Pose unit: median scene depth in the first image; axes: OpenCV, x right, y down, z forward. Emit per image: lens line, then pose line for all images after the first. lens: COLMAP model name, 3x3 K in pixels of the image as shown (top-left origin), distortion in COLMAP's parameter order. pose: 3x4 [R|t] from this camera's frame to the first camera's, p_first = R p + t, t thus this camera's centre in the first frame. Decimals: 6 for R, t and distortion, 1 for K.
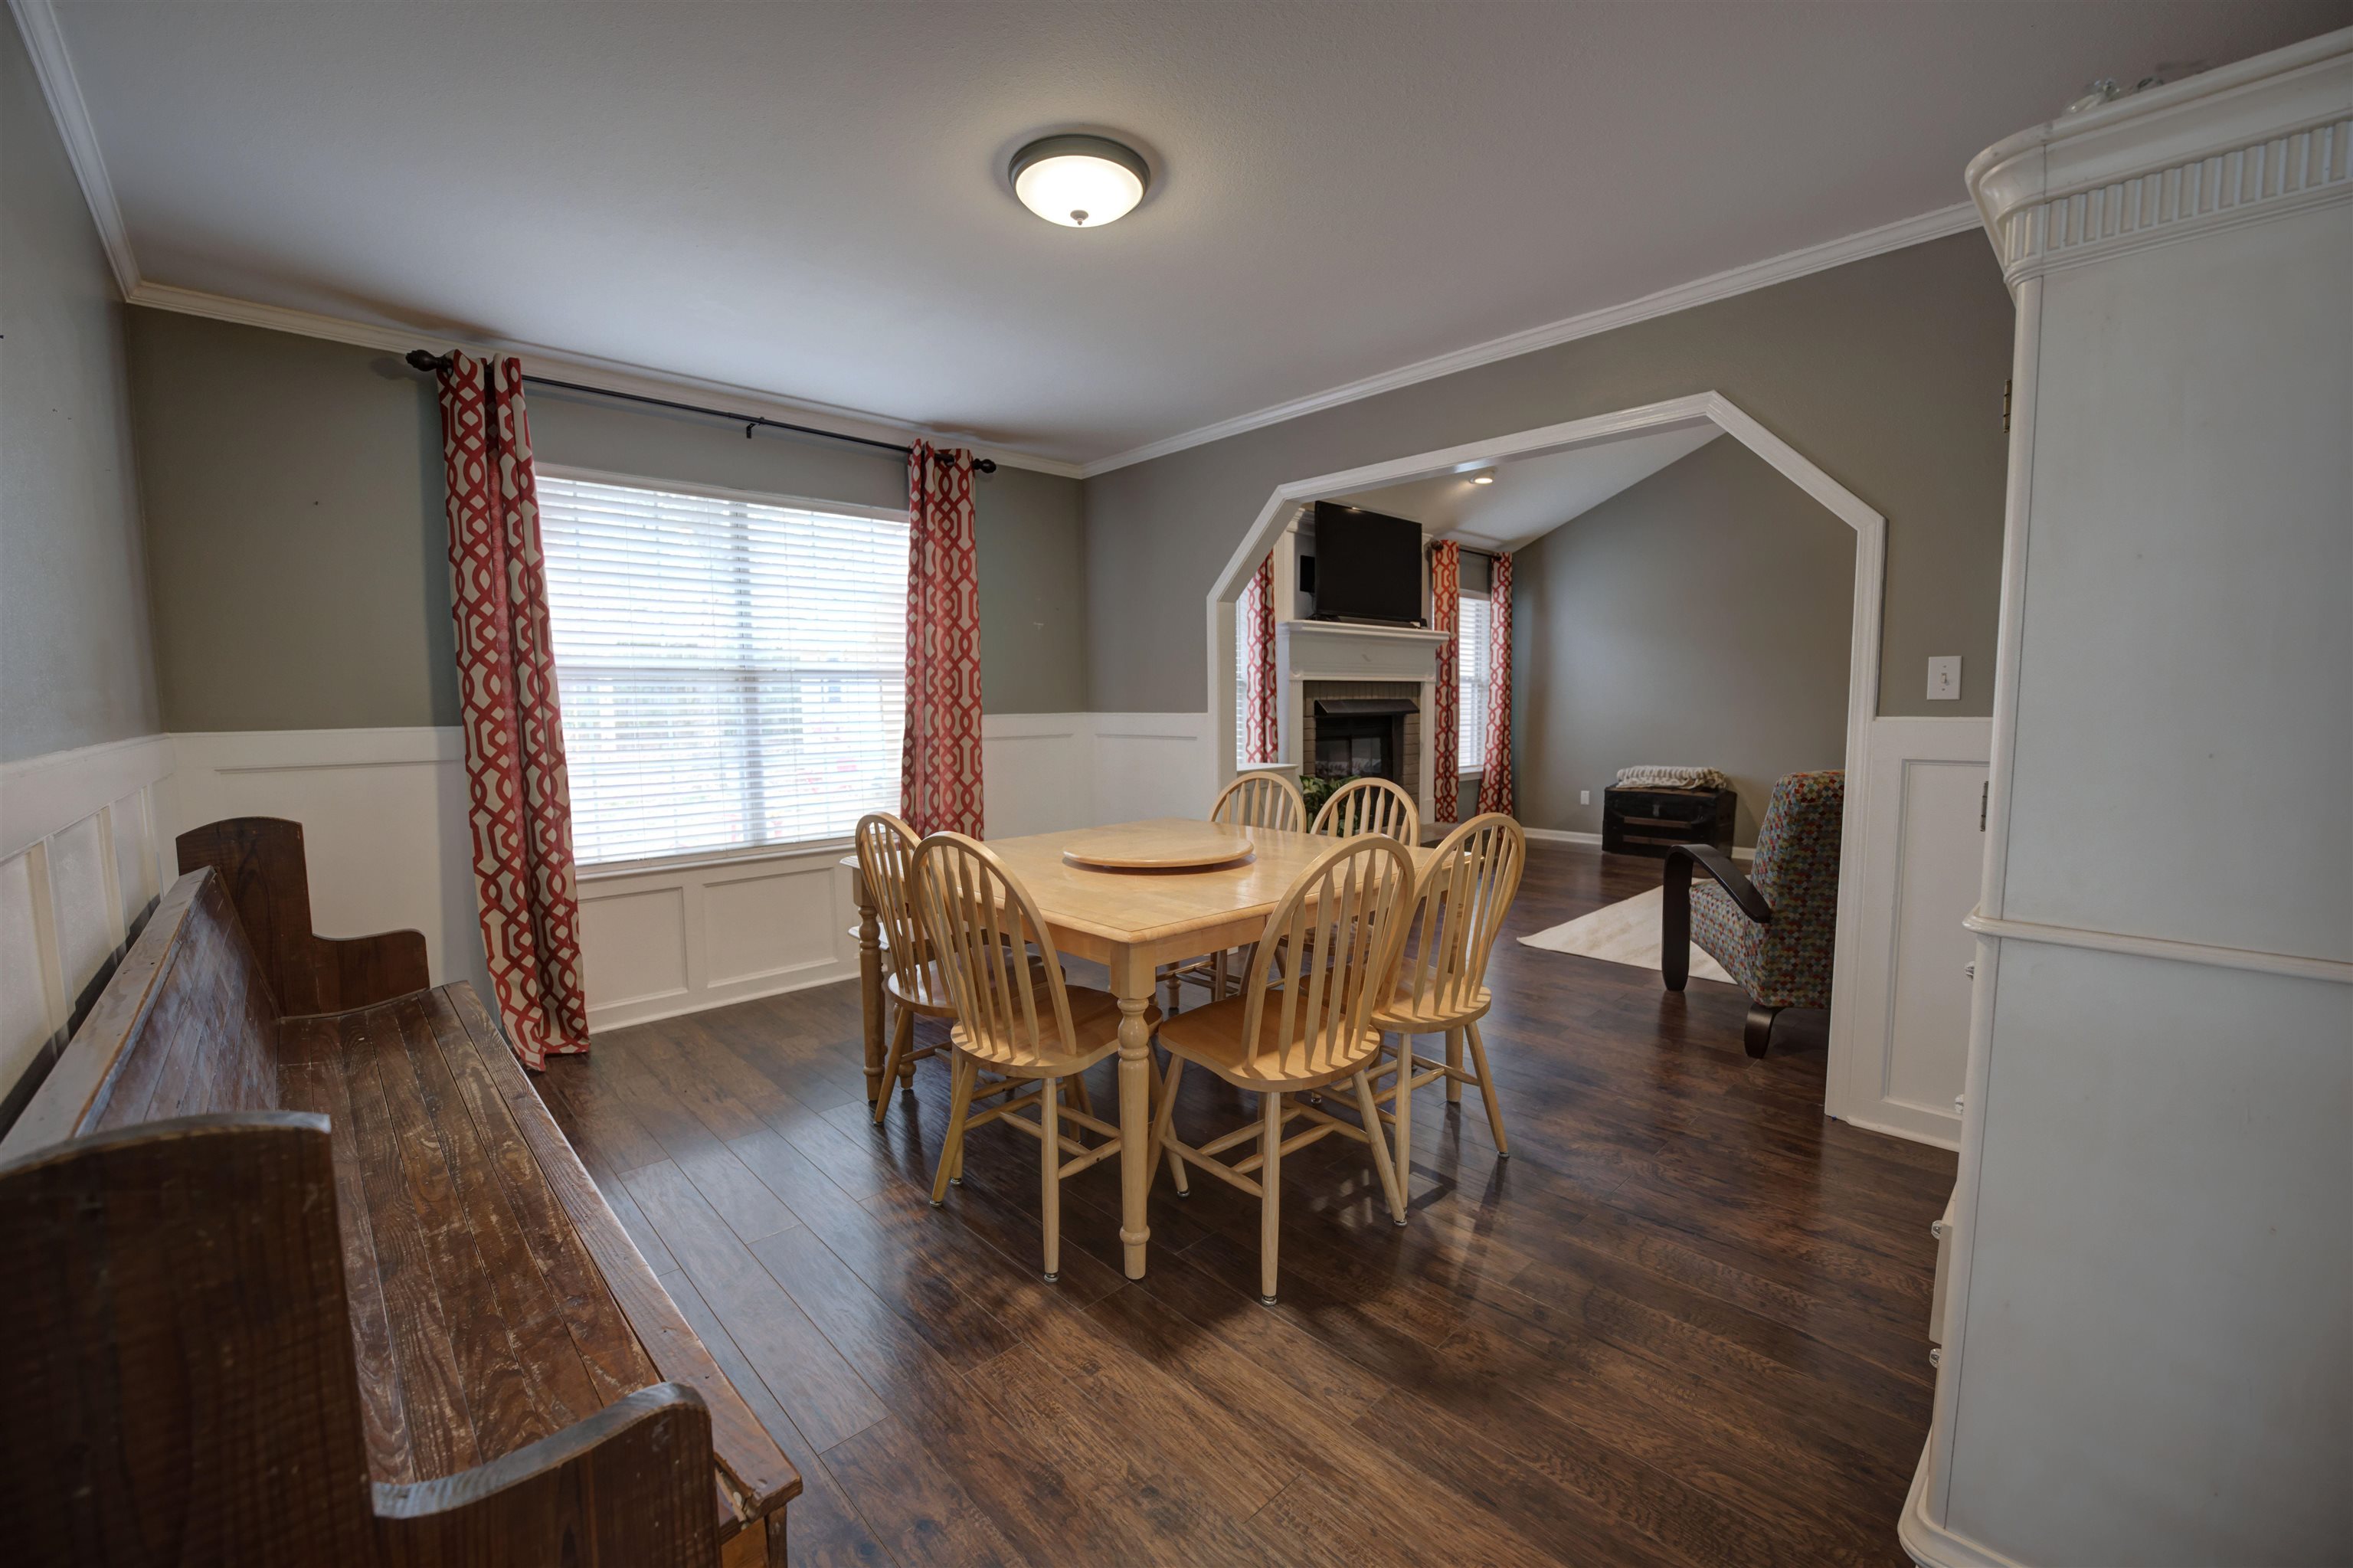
lens RADIAL K [[947.2, 0, 1177.6], [0, 947.2, 782.9], [0, 0, 1]] dist [-0.024239, 0.001989]
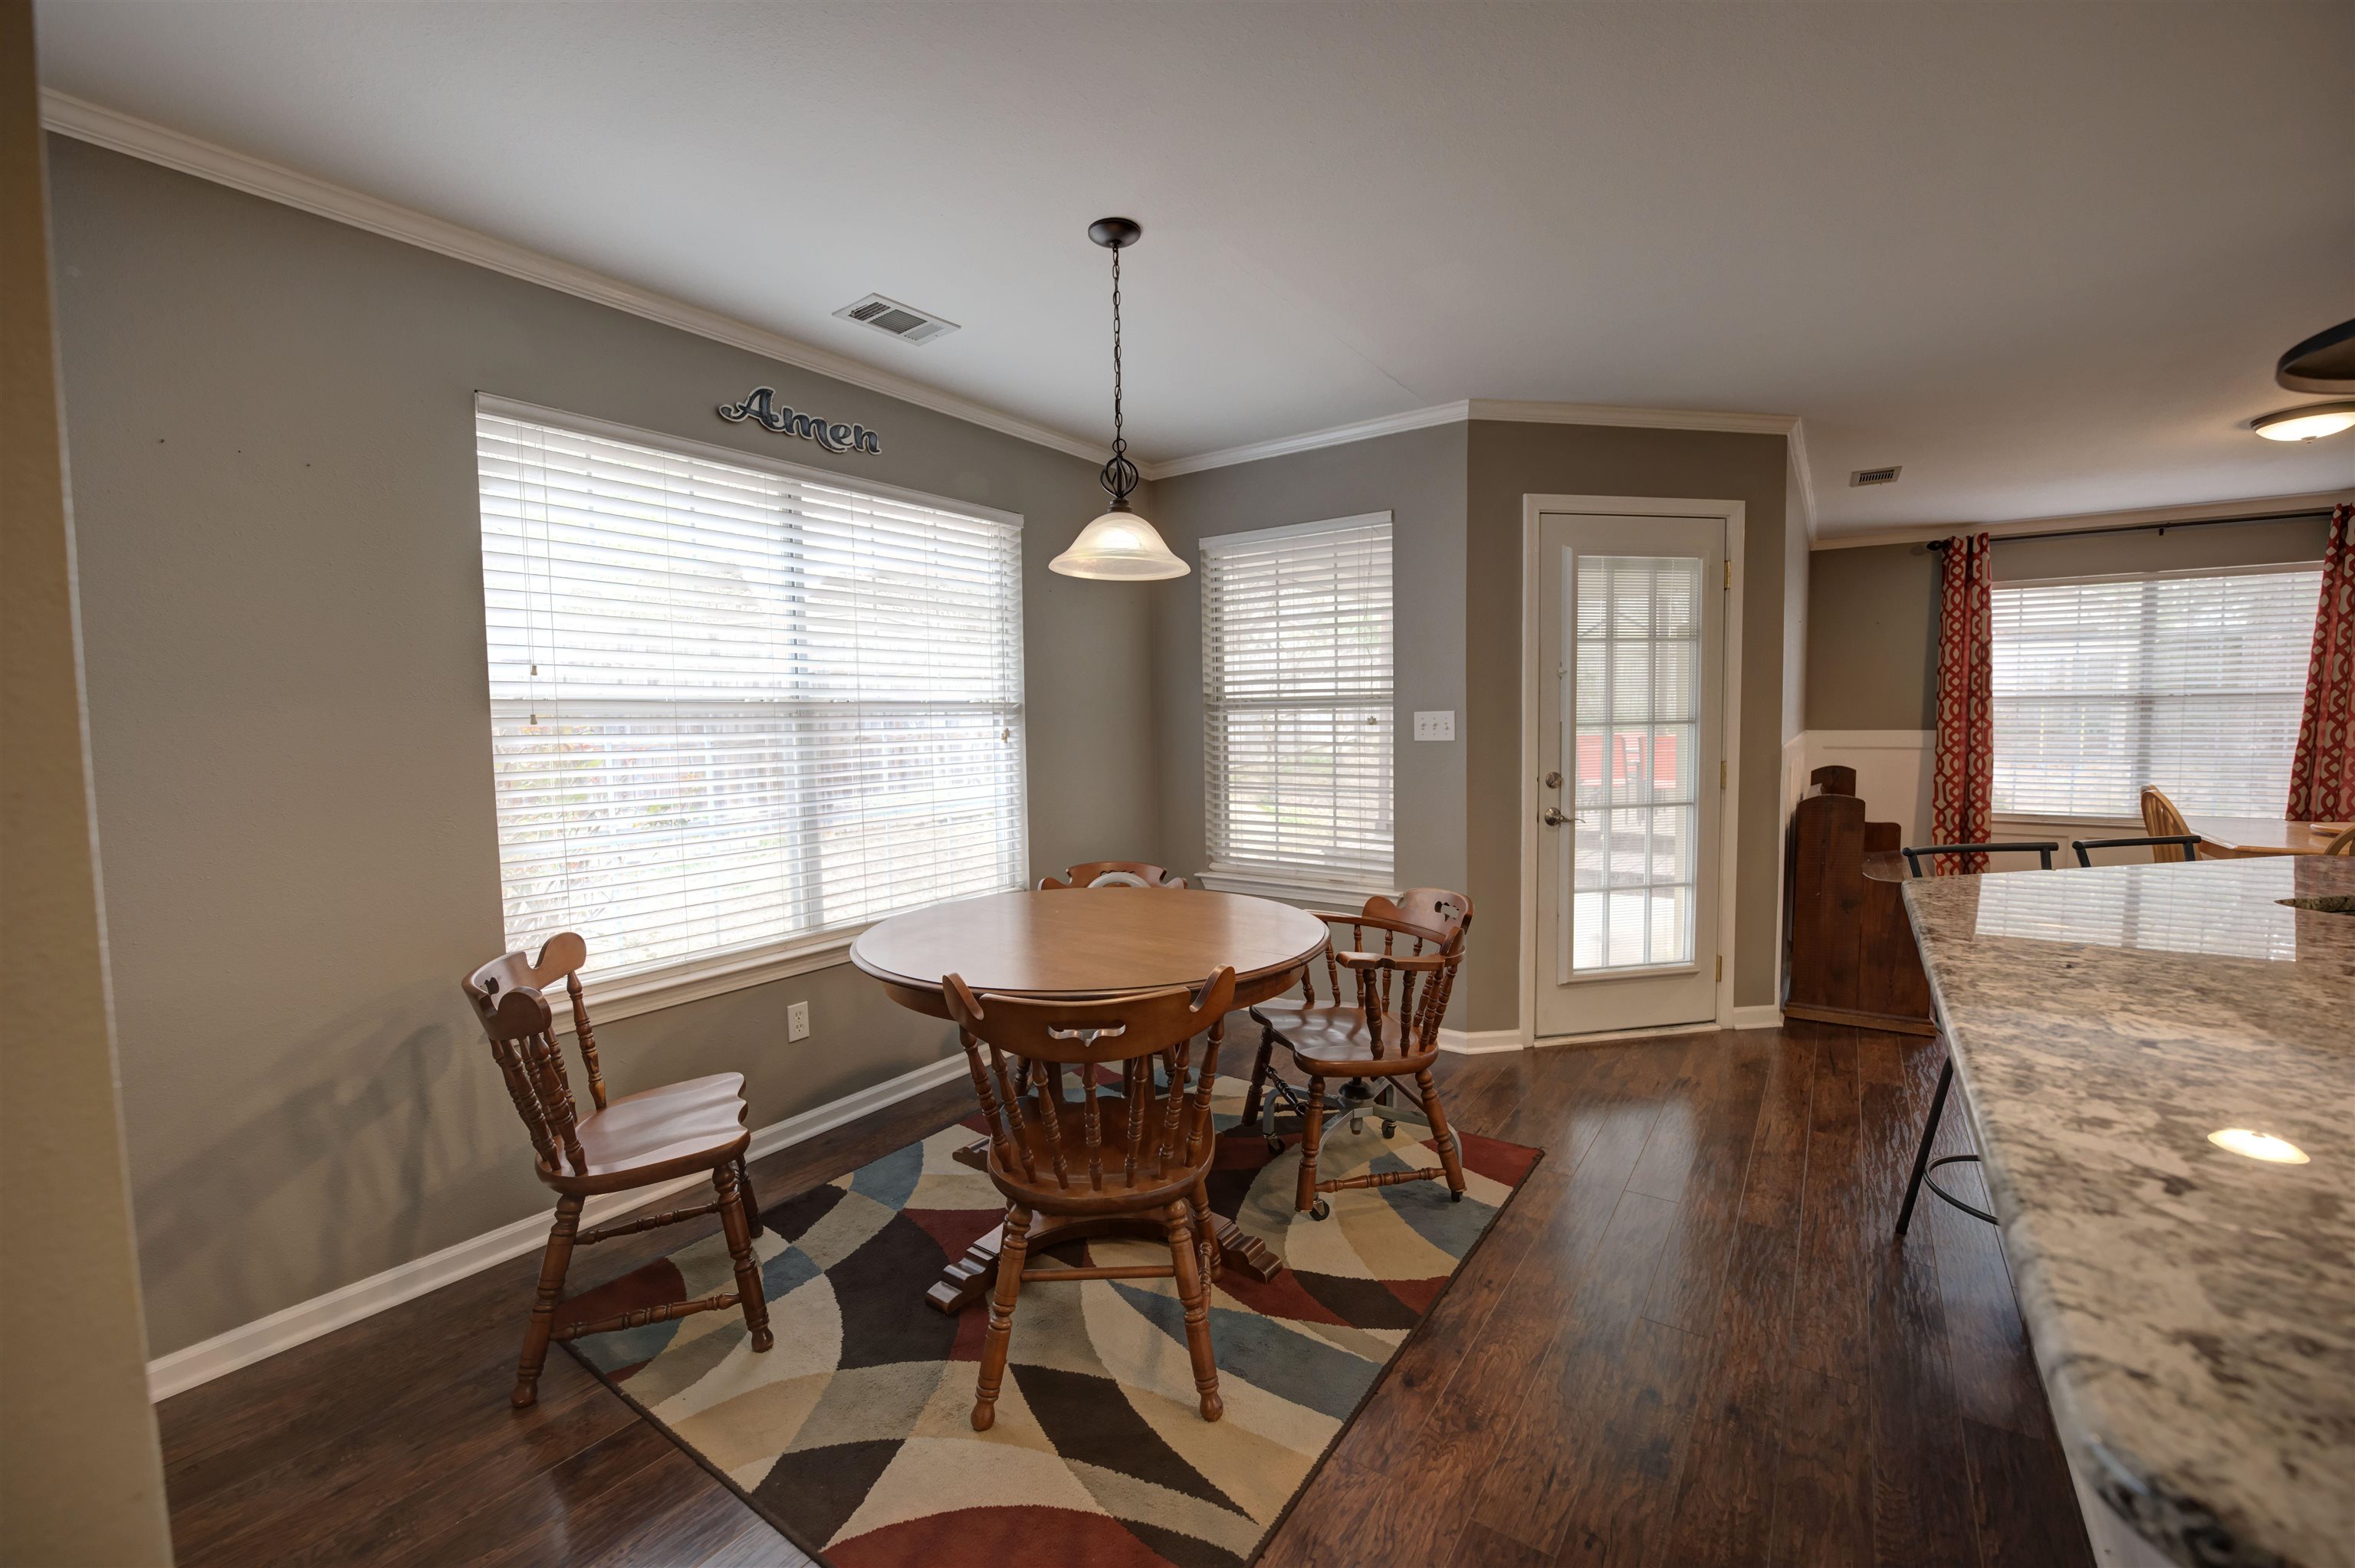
lens RADIAL K [[947.8, 0, 1168.9], [0, 947.8, 785.7], [0, 0, 1]] dist [-0.024239, 0.001989]
pose [[0.190169, 0.076821, -0.978741, 0.618891], [-0.074921, 0.995162, 0.063553, 0.036749], [0.978888, 0.061242, 0.195005, -0.686883]]
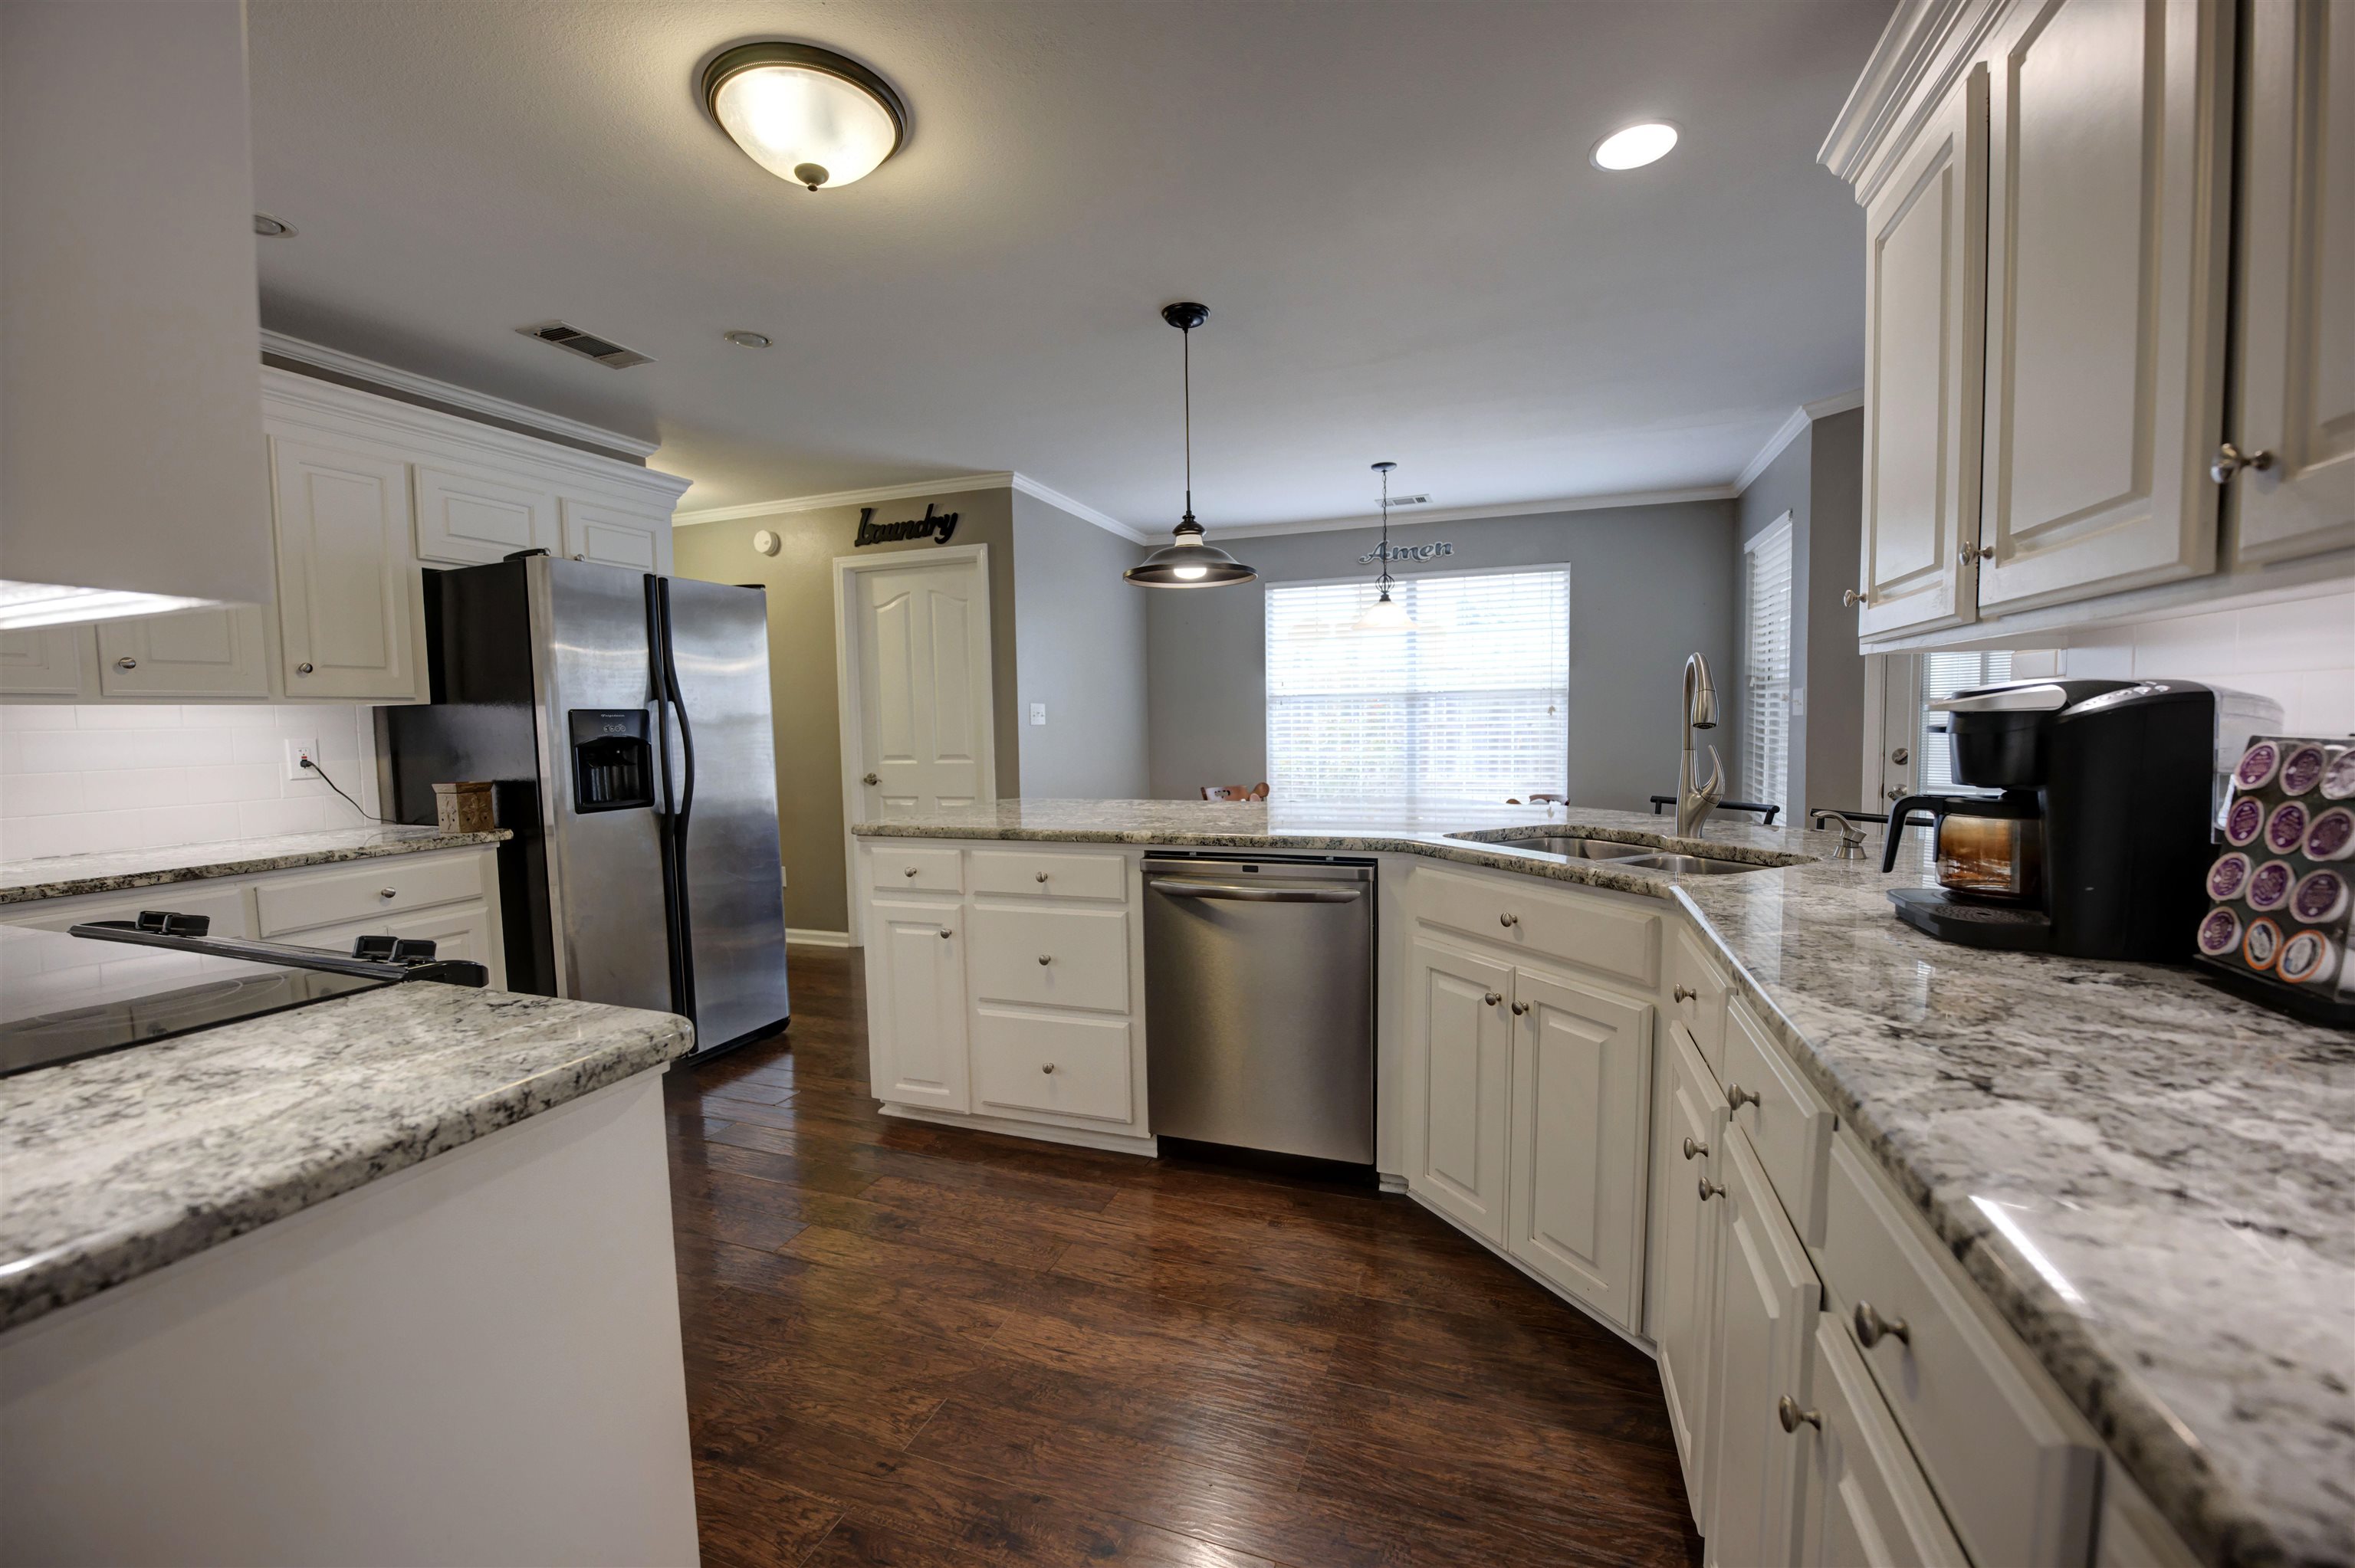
lens RADIAL K [[947.8, 0, 1173.7], [0, 947.8, 786.1], [0, 0, 1]] dist [-0.024239, 0.001989]
pose [[-0.895196, 0.056201, -0.442116, 0.802032], [-0.013648, 0.988095, 0.153240, -0.034604], [0.445464, 0.143213, -0.883771, 0.297527]]
